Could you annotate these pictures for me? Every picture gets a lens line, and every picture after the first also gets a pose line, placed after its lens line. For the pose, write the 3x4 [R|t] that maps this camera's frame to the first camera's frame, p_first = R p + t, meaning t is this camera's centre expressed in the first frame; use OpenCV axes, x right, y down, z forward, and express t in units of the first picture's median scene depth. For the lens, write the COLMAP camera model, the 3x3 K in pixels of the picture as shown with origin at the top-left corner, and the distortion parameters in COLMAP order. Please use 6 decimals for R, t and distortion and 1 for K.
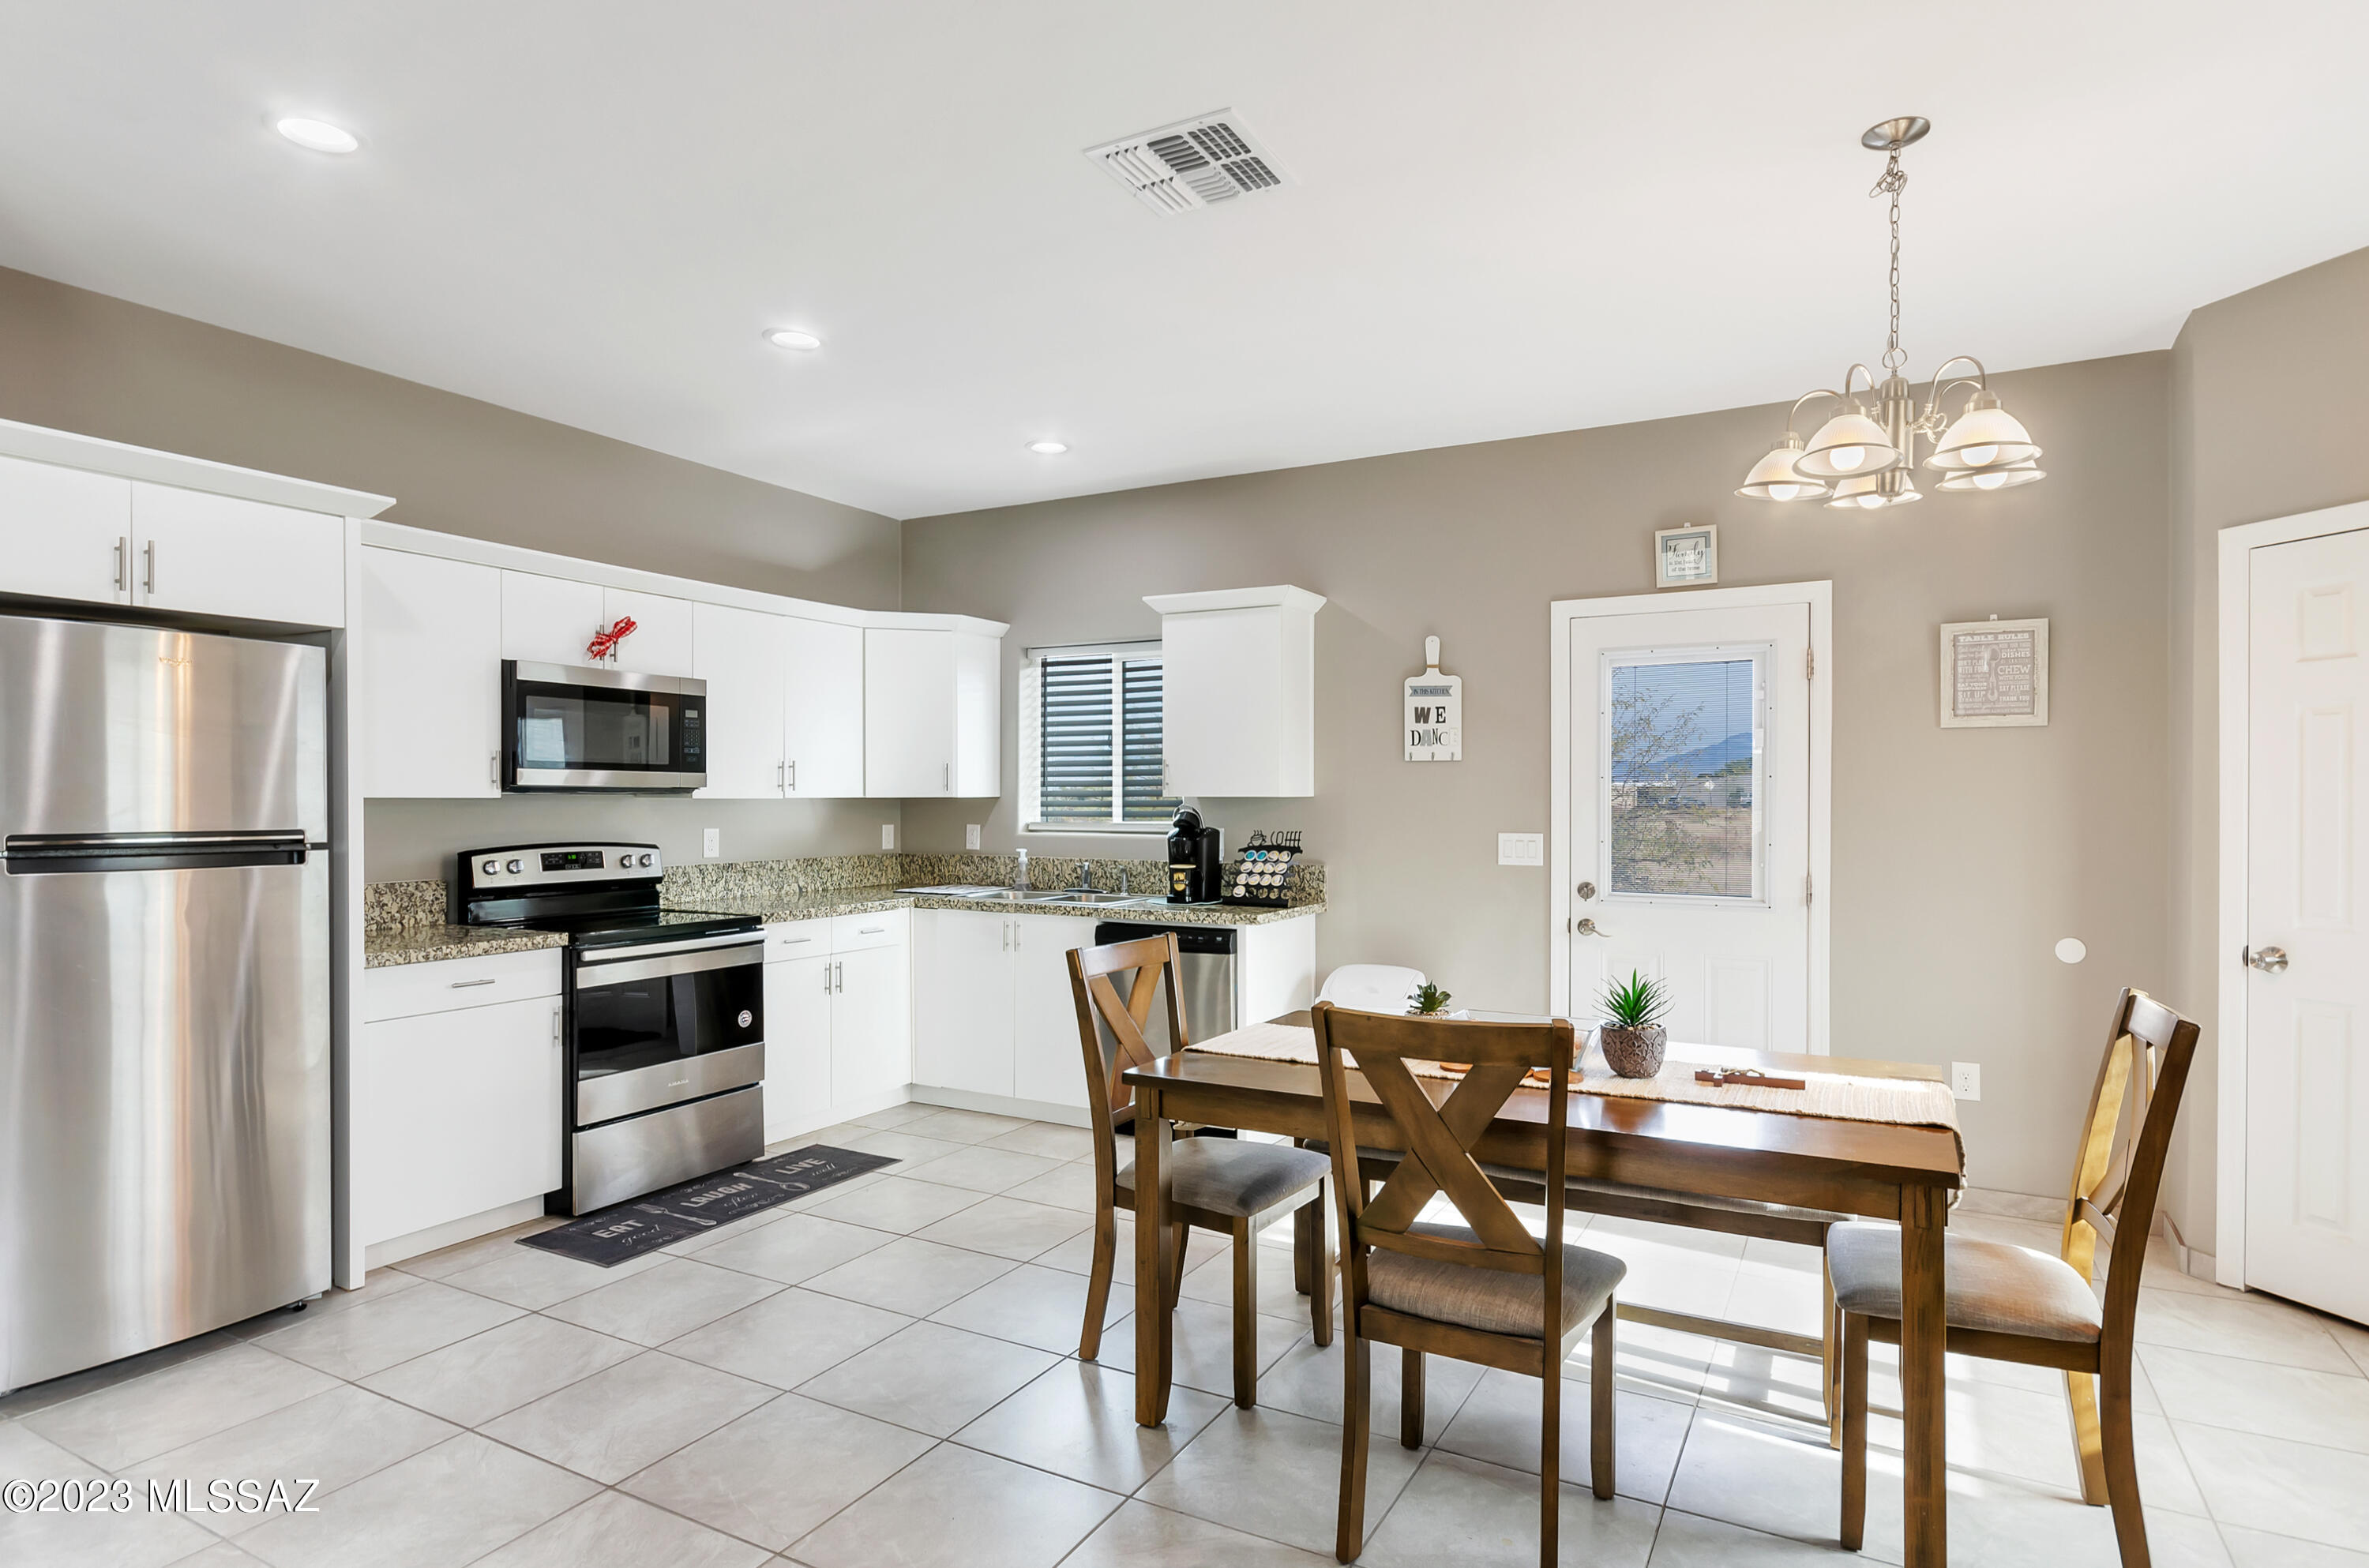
lens RADIAL K [[1249.7, 0, 1211.1], [0, 1249.7, 811.6], [0, 0, 1]] dist [-0.002586, -0.000574]
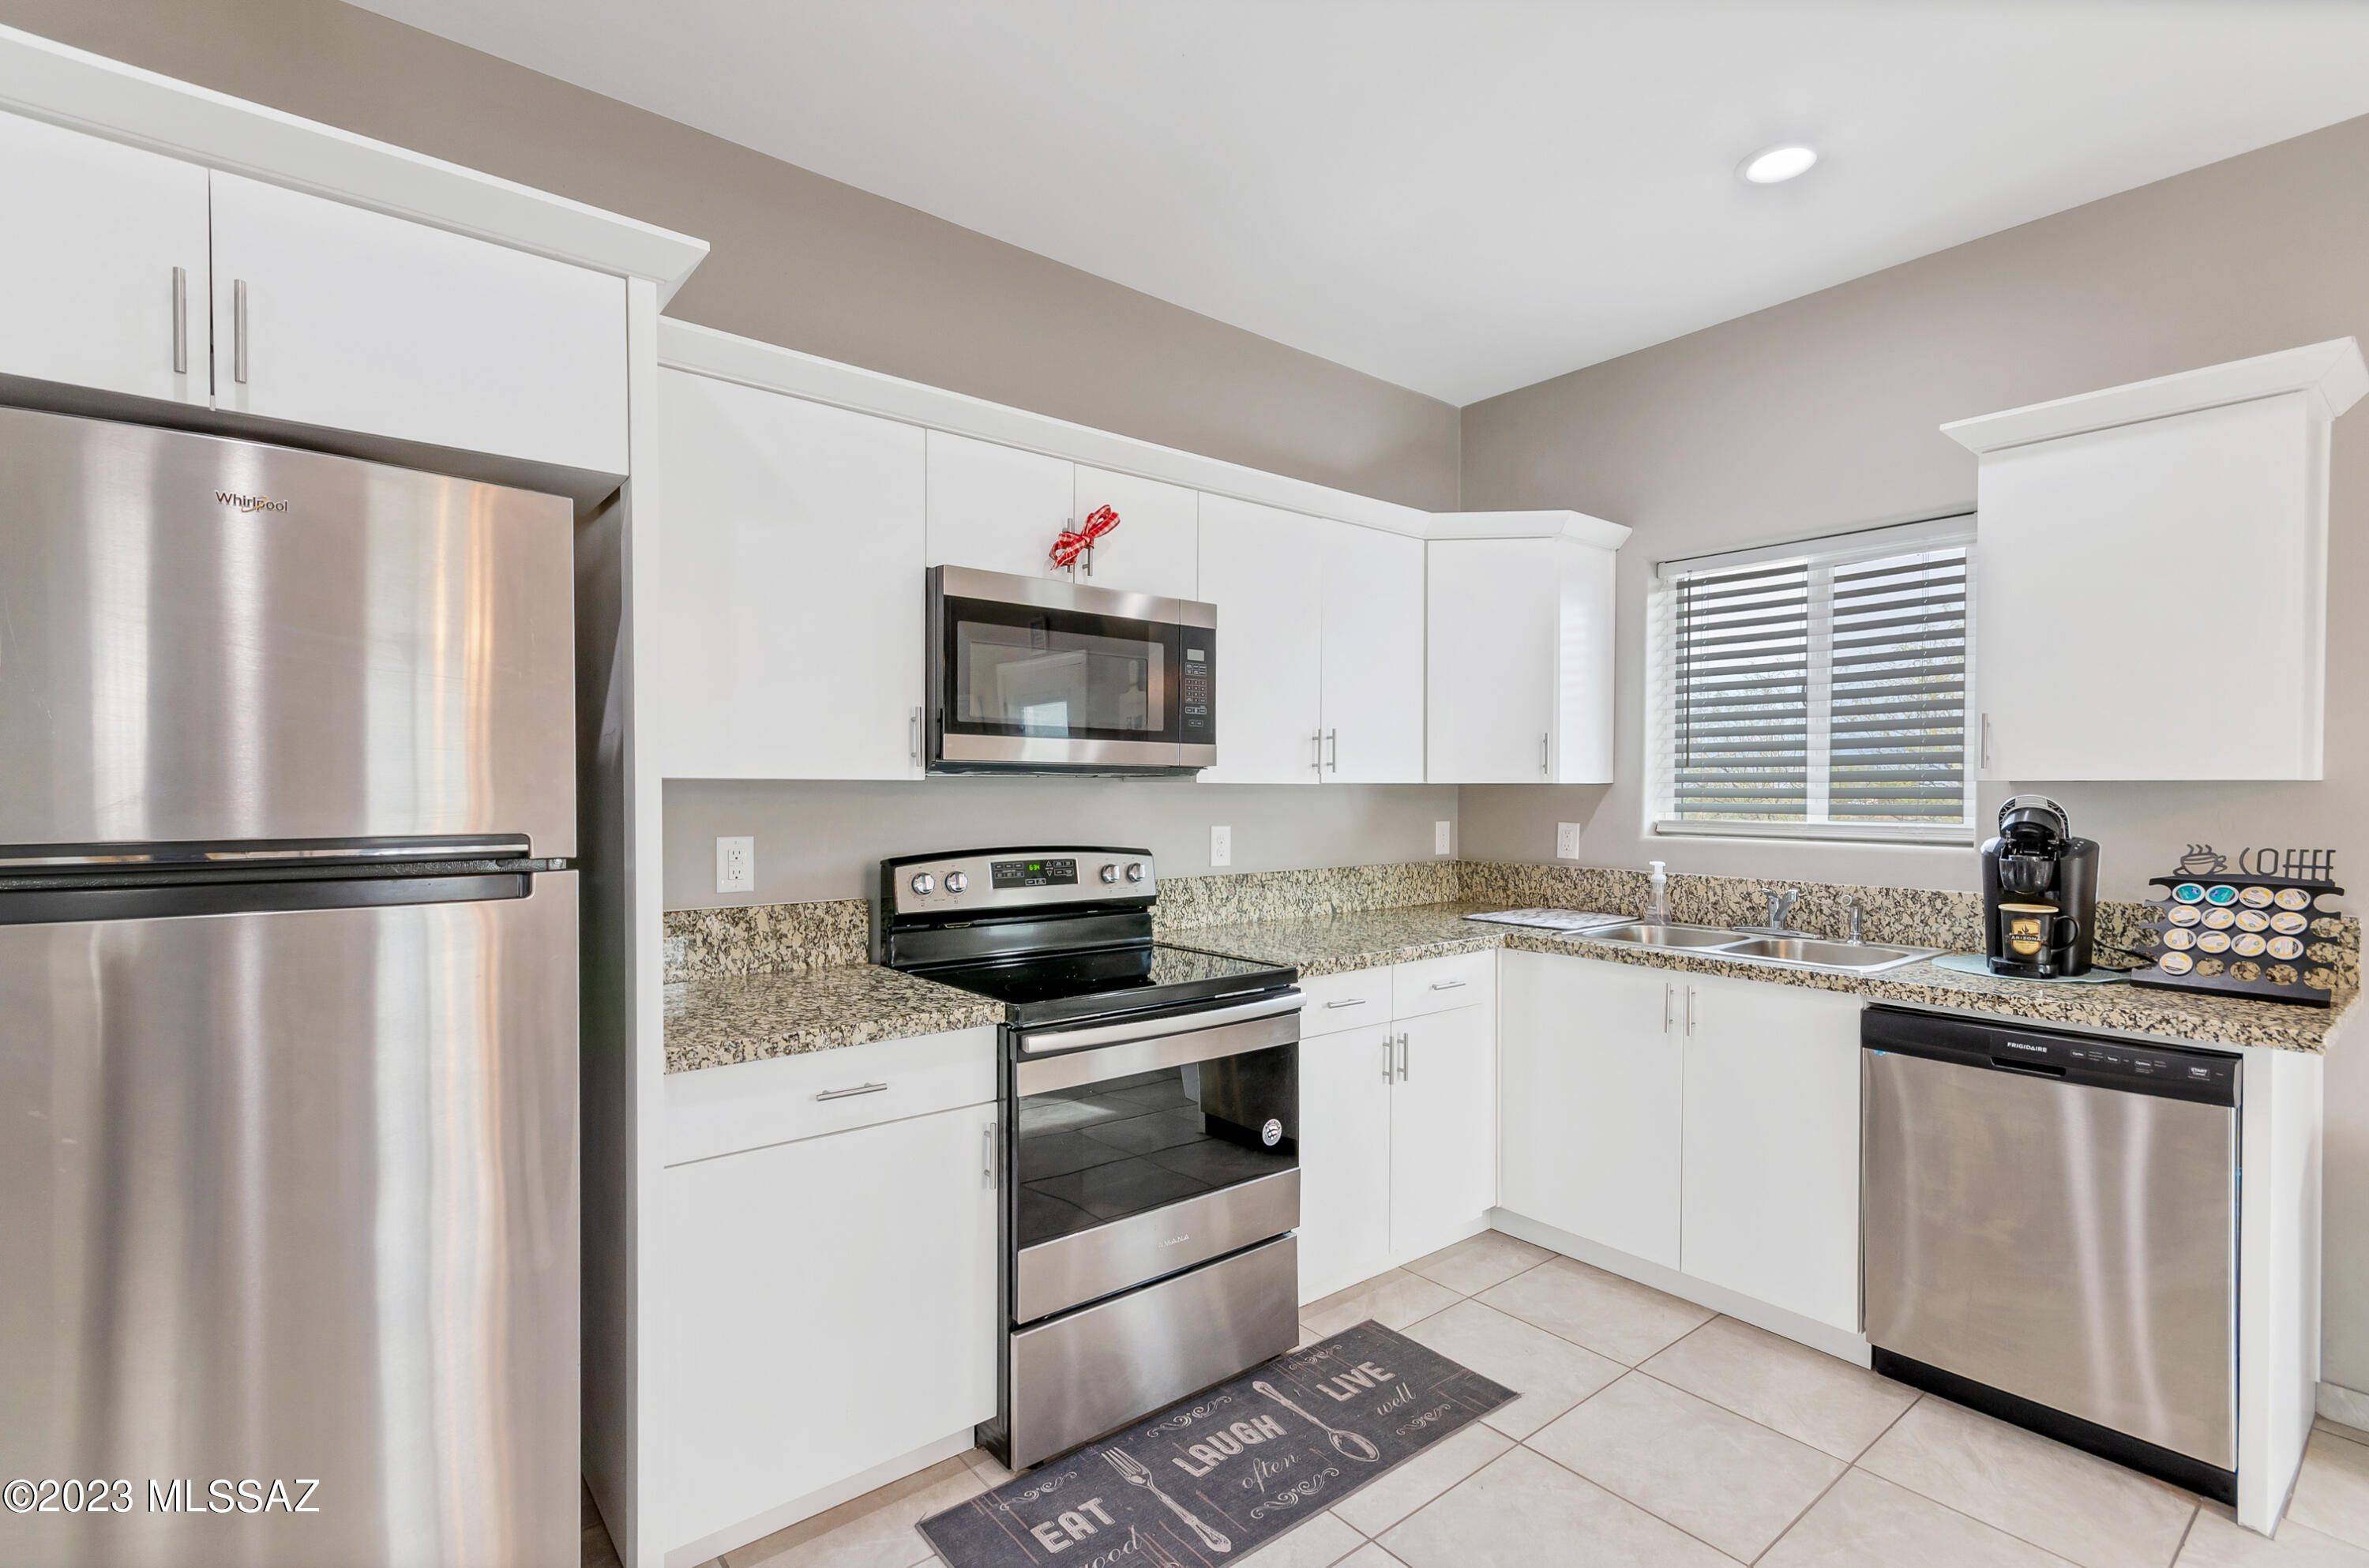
lens RADIAL K [[1066.6, 0, 1190.5], [0, 1066.6, 801.8], [0, 0, 1]] dist [0.001100, 0.000820]
pose [[0.920655, 0.005432, -0.390341, -0.192567], [-0.005423, 0.999985, 0.001124, -0.001099], [0.390341, 0.001082, 0.920670, 0.466894]]
